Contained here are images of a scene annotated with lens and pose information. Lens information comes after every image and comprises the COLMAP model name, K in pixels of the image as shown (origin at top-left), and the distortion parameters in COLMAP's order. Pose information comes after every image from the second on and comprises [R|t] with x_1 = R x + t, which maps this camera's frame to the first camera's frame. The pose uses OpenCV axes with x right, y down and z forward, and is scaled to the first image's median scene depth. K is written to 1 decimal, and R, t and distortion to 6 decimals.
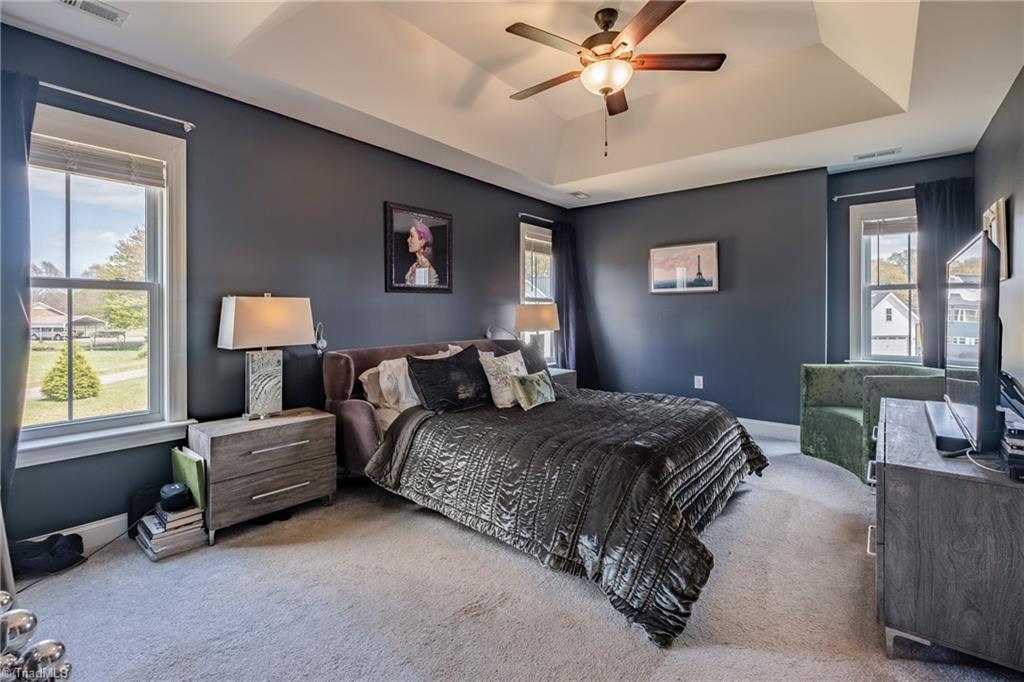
lens RADIAL K [[455.8, 0, 515.2], [0, 455.8, 317.7], [0, 0, 1]] dist [-0.005960, 0.002374]
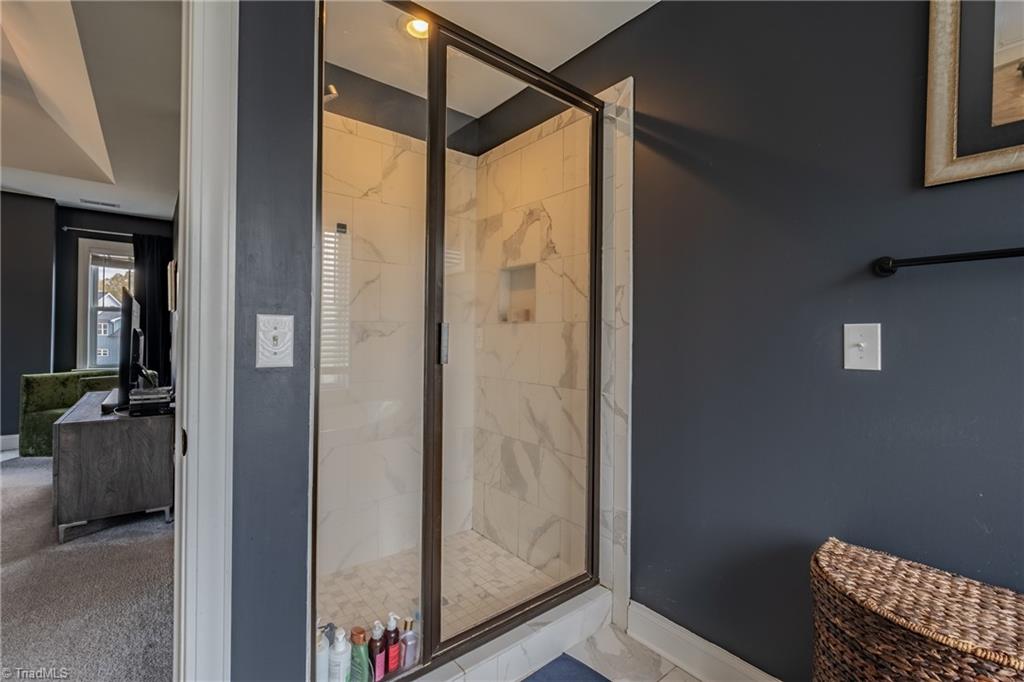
lens RADIAL K [[455.8, 0, 514.3], [0, 455.8, 334.5], [0, 0, 1]] dist [-0.005960, 0.002374]
pose [[0.222744, 0.007466, 0.974848, -0.176157], [-0.010835, 0.999928, -0.005182, -0.002584], [-0.974817, -0.009409, 0.222809, -0.409063]]
